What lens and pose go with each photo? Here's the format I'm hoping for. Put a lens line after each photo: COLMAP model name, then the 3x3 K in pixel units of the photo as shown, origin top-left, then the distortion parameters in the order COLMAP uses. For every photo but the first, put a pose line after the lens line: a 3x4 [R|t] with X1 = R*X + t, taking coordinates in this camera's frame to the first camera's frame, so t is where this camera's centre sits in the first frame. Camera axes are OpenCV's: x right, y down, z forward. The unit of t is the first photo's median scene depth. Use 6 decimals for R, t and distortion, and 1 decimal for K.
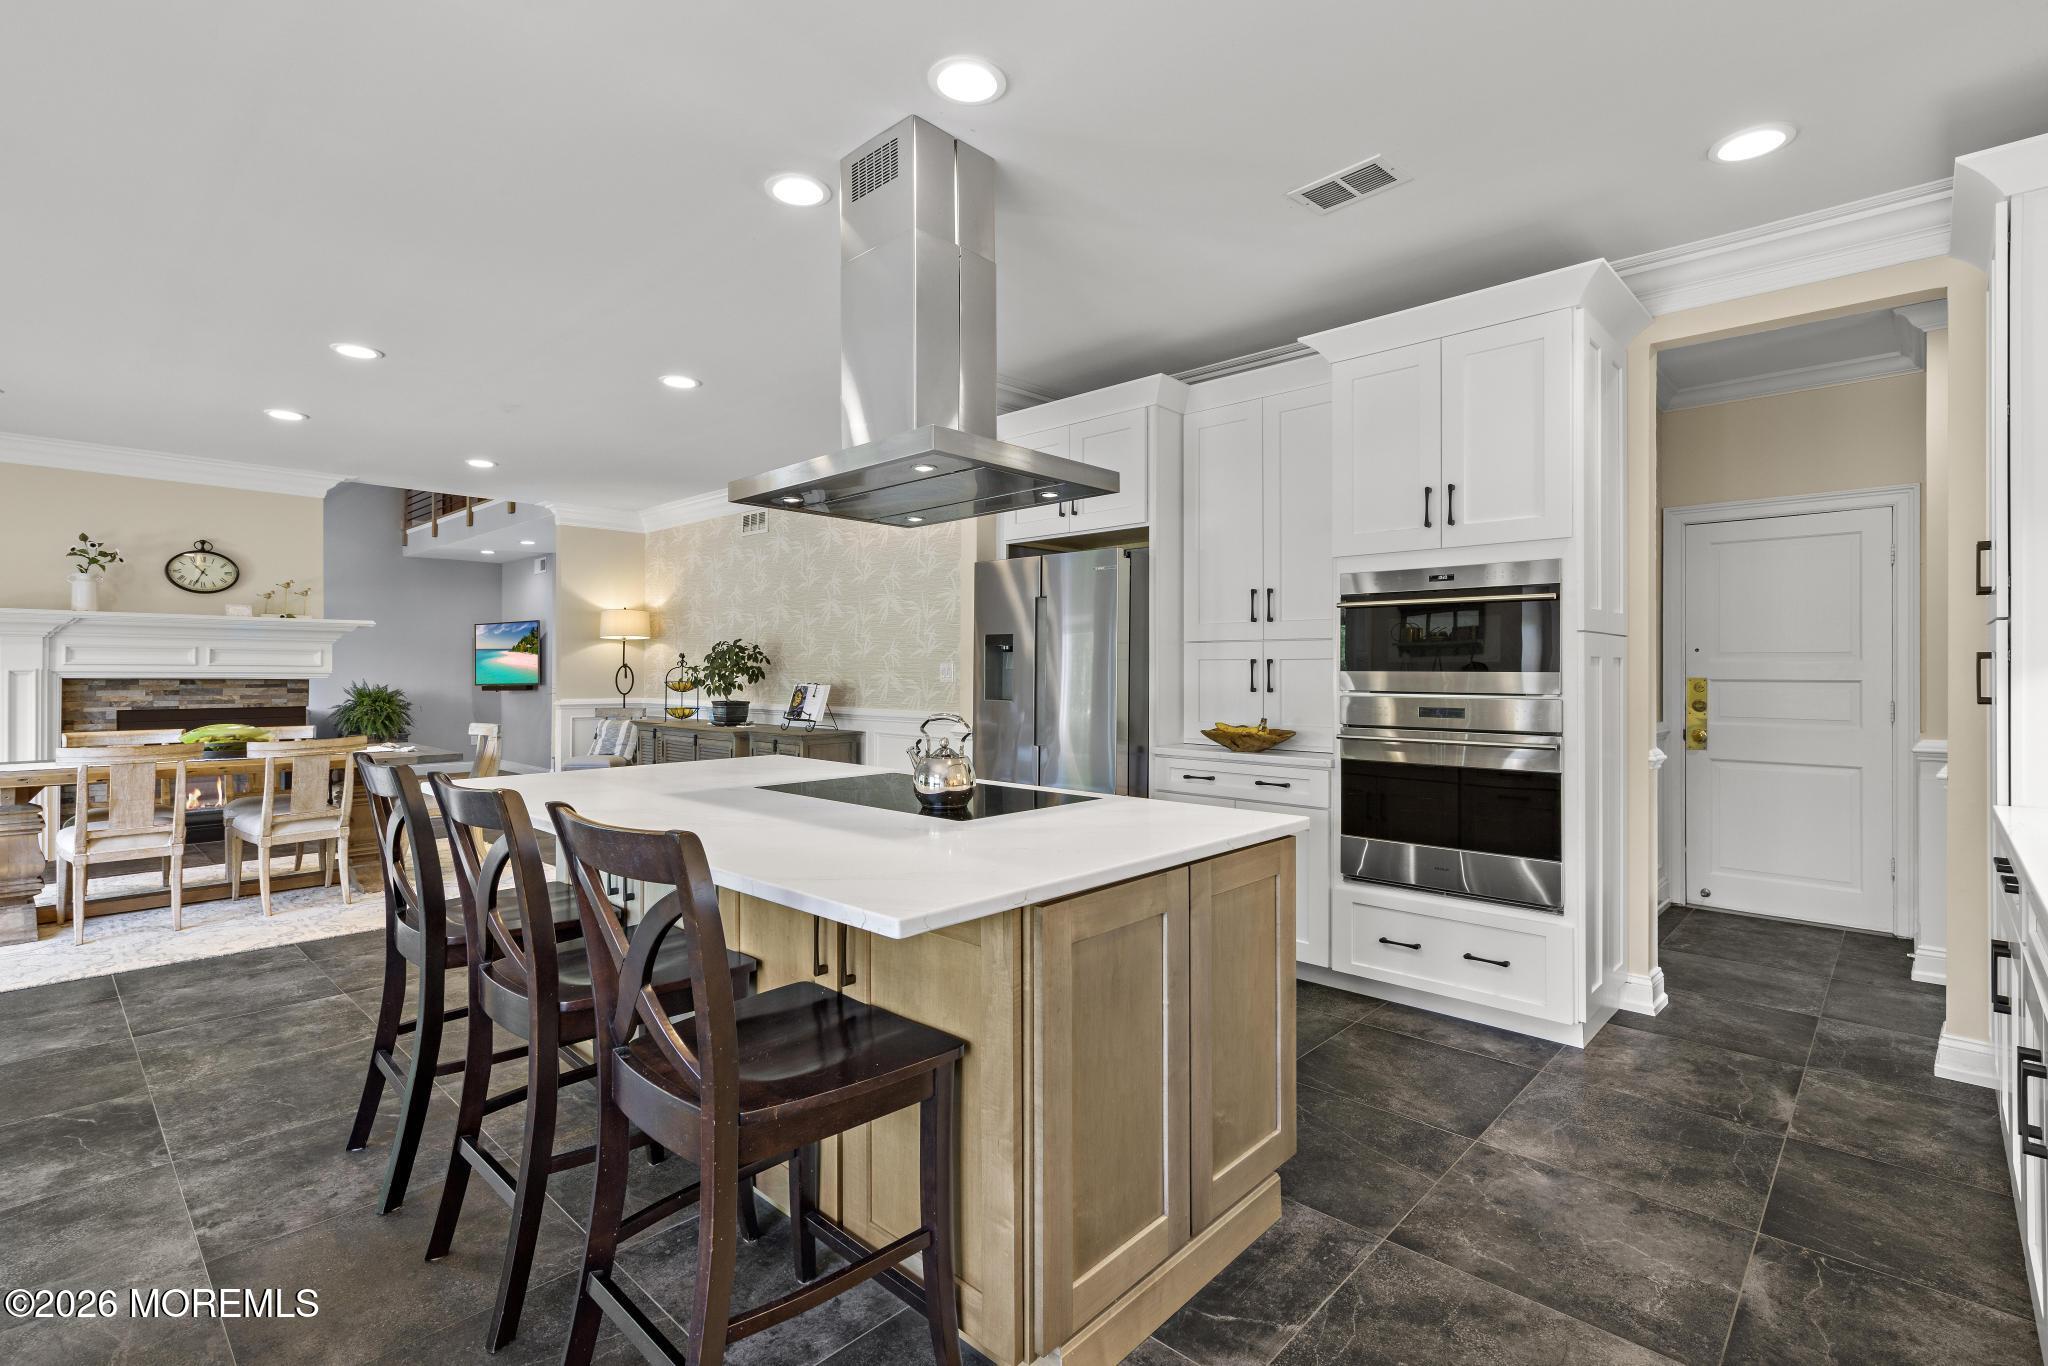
lens RADIAL K [[945.1, 0, 1027.8], [0, 945.1, 664.0], [0, 0, 1]] dist [0.002785, 0.000137]
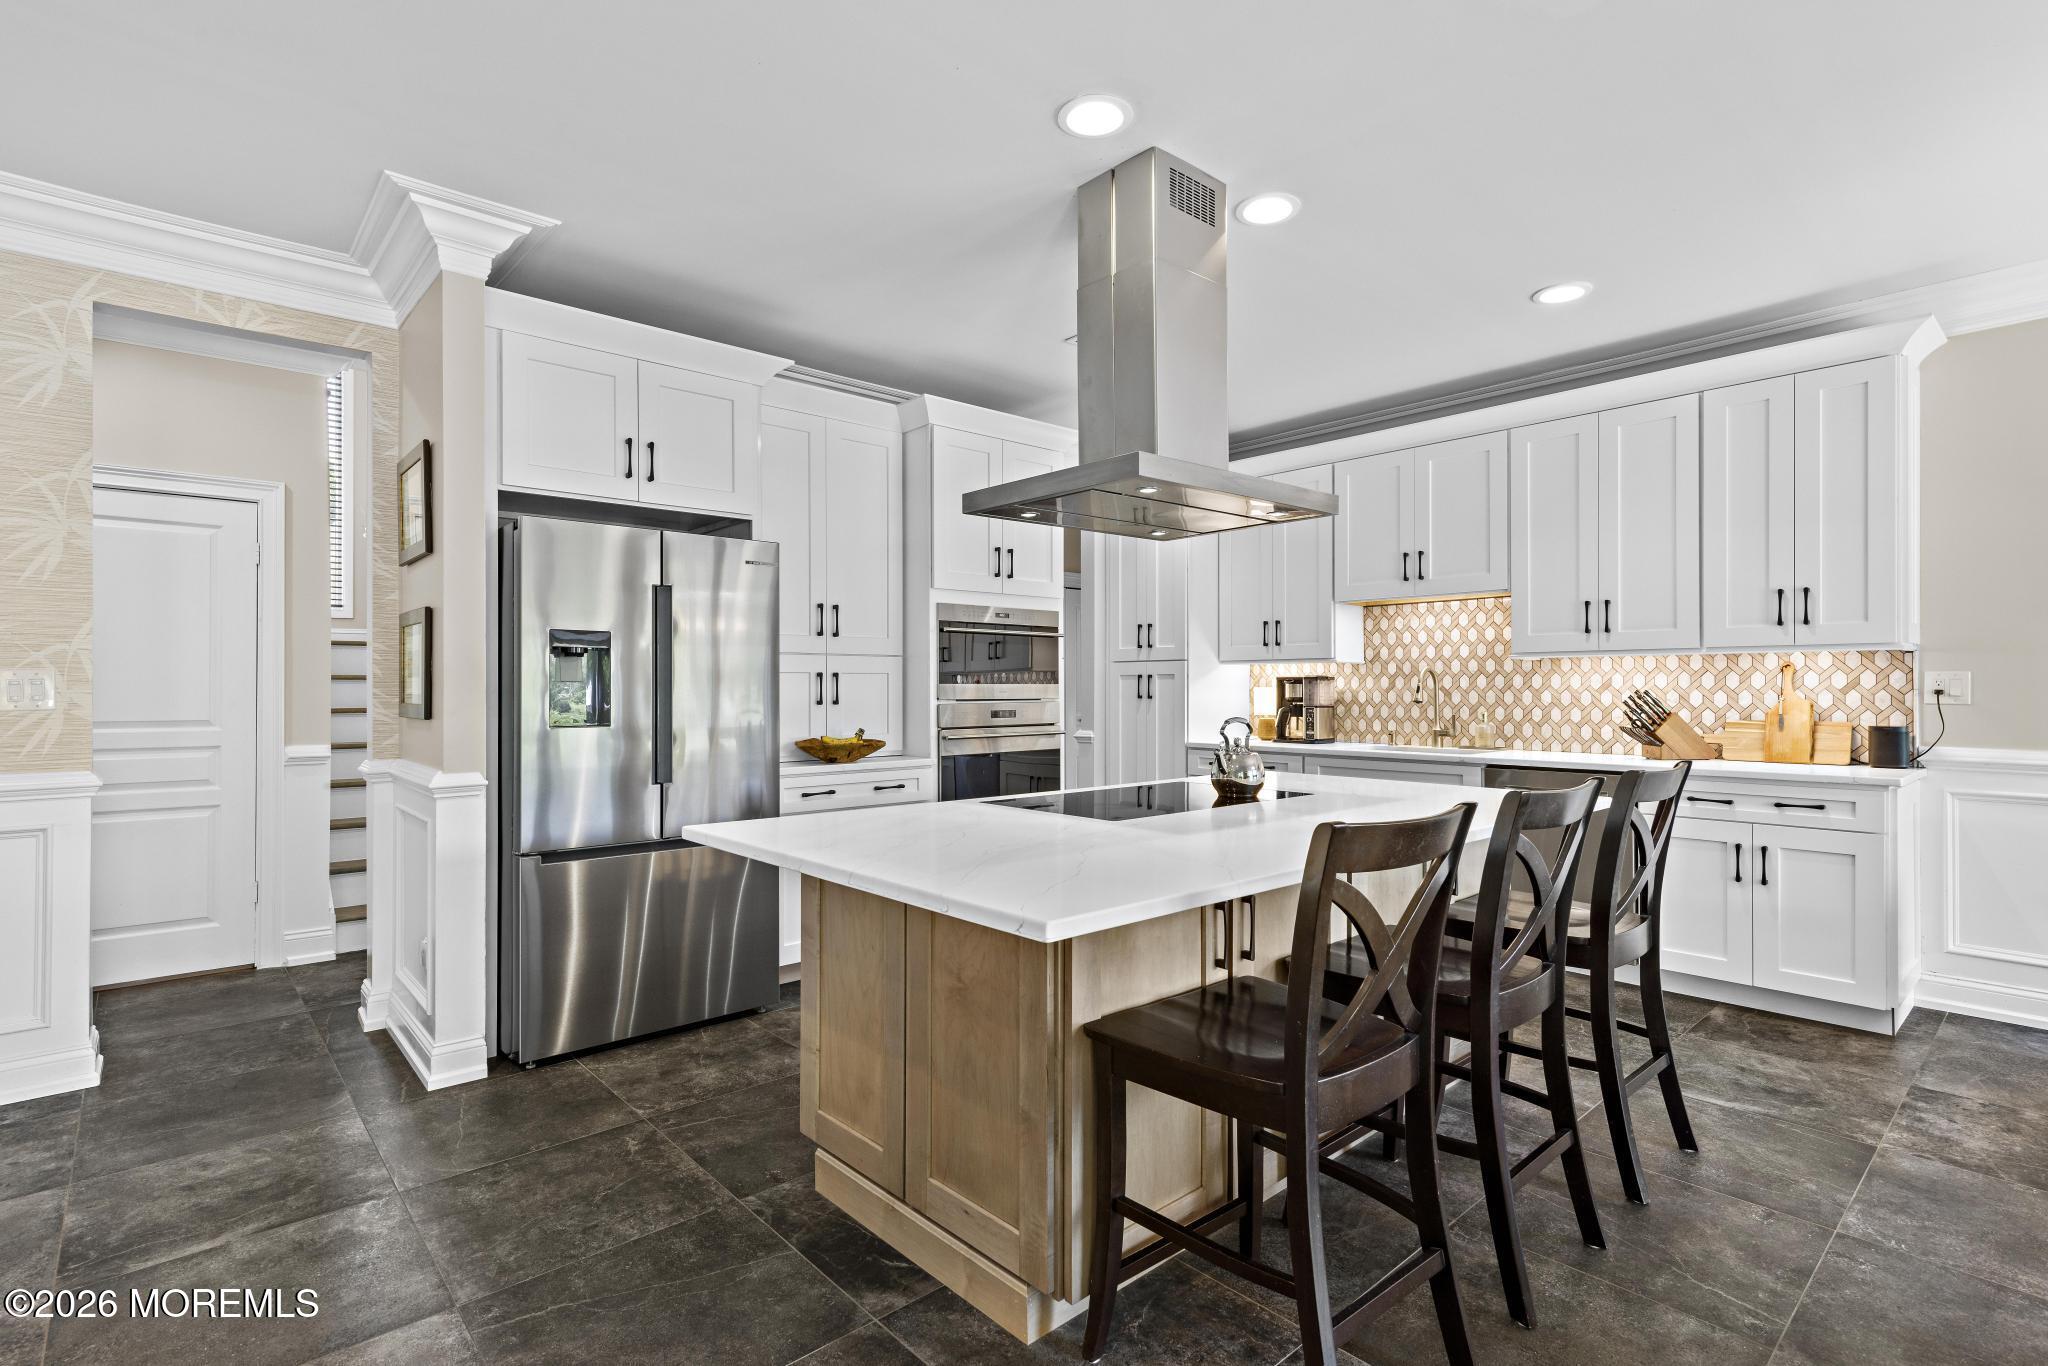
lens RADIAL K [[984.3, 0, 1020.3], [0, 984.3, 684.7], [0, 0, 1]] dist [0.003178, 0.000489]
pose [[0.087213, 0.000450, 0.996190, -0.490210], [-0.002852, 0.999996, -0.000202, 0.004670], [-0.996186, -0.002824, 0.087214, 0.427255]]
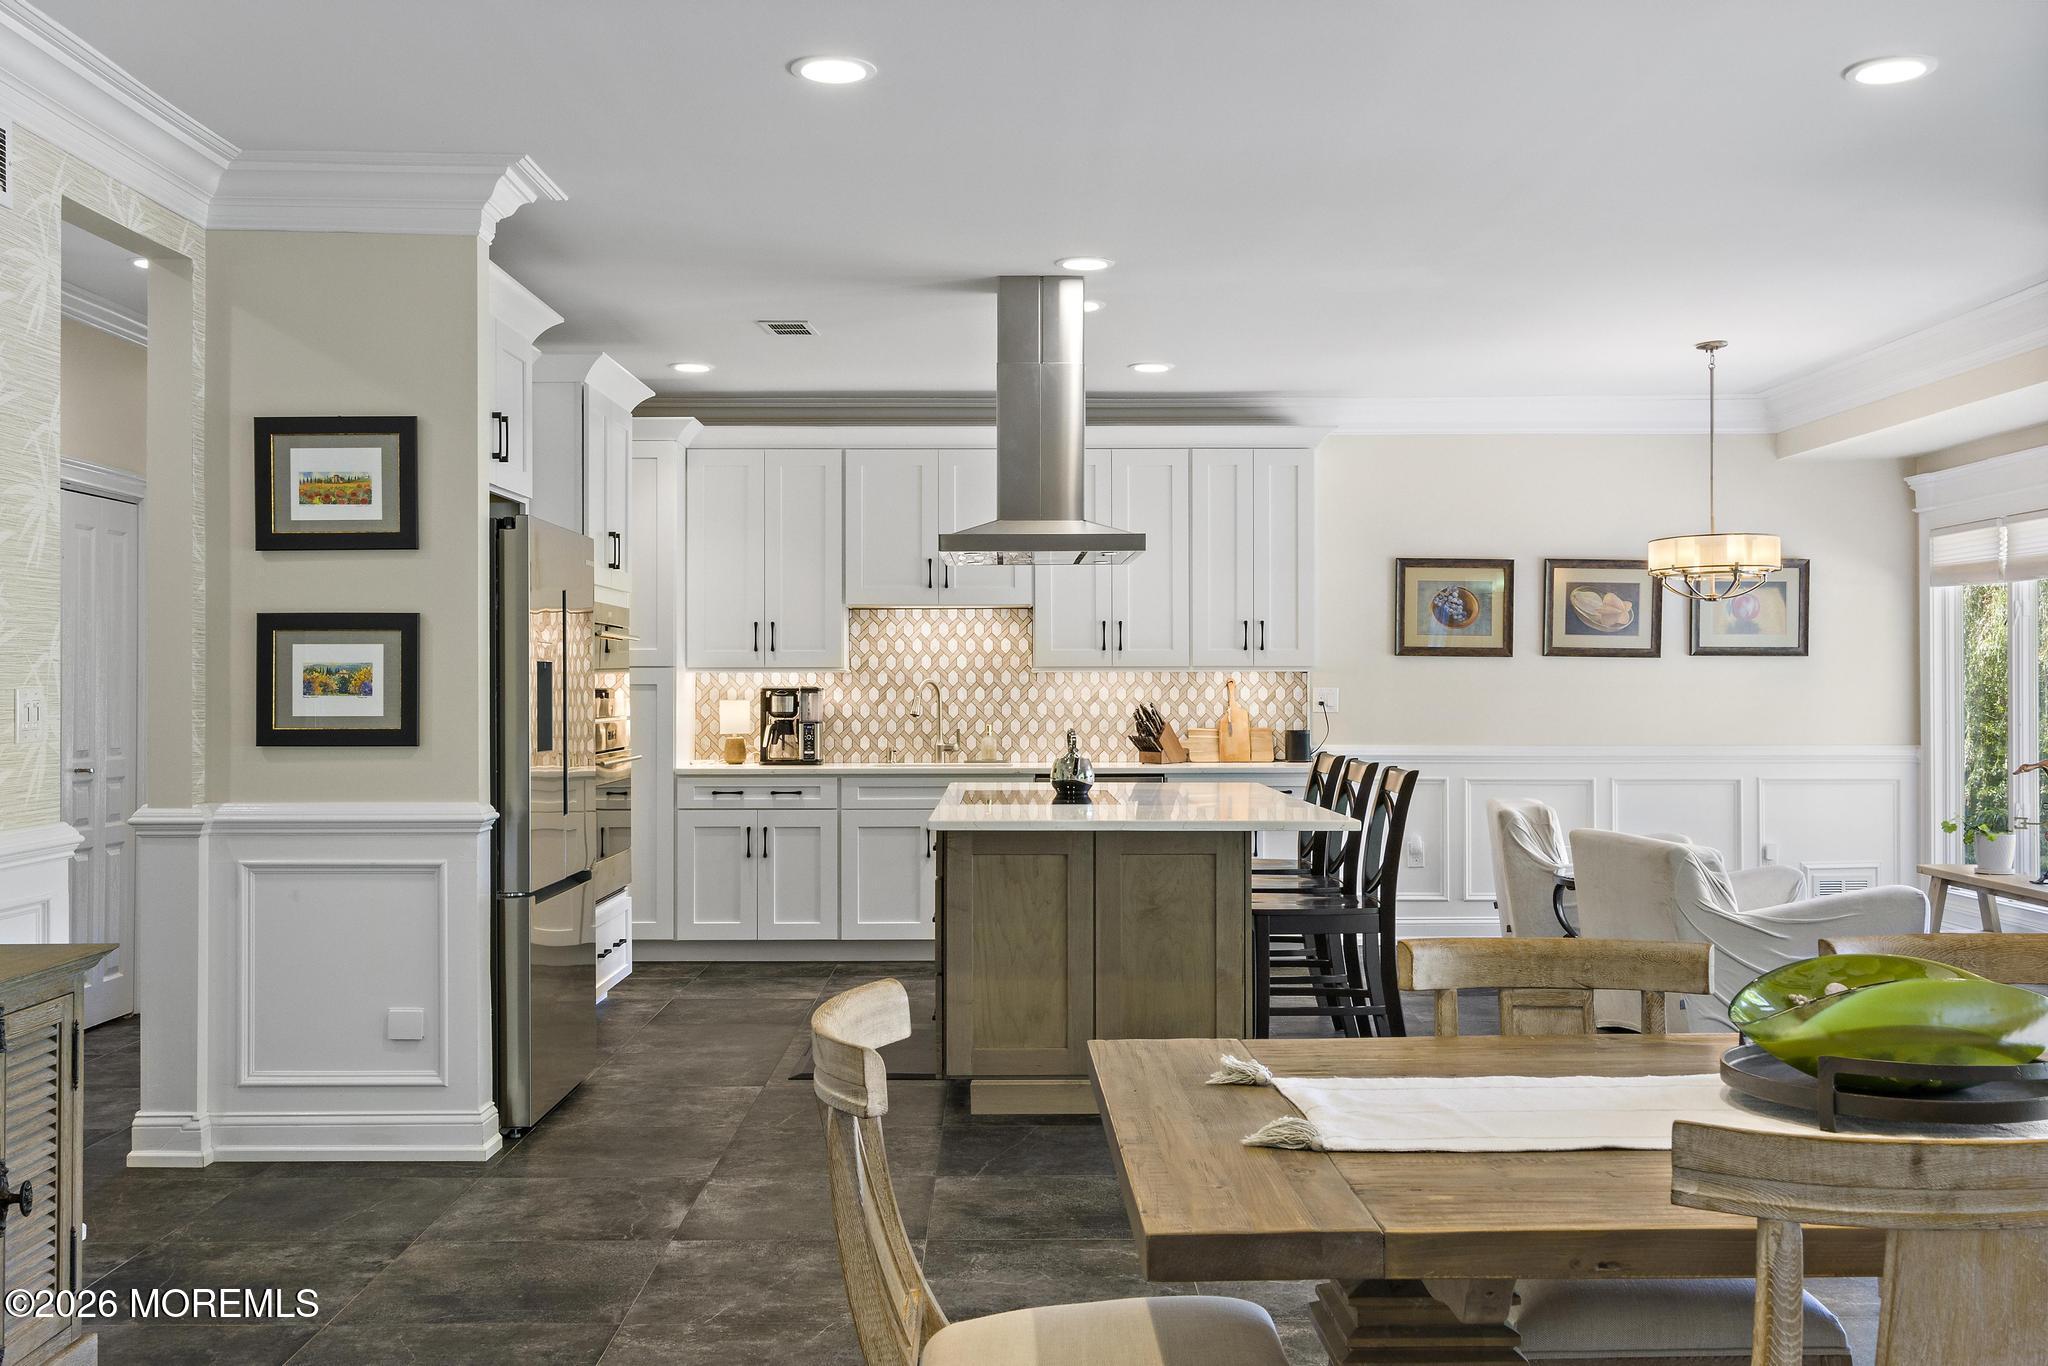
lens RADIAL K [[1998.4, 0, 1026.6], [0, 1998.4, 643.7], [0, 0, 1]] dist [0.011673, 0.003197]
pose [[-0.691371, 0.016012, 0.722322, -0.808600], [-0.003071, 0.999680, -0.025101, 0.000966], [-0.722493, -0.019572, -0.691101, 1.145316]]
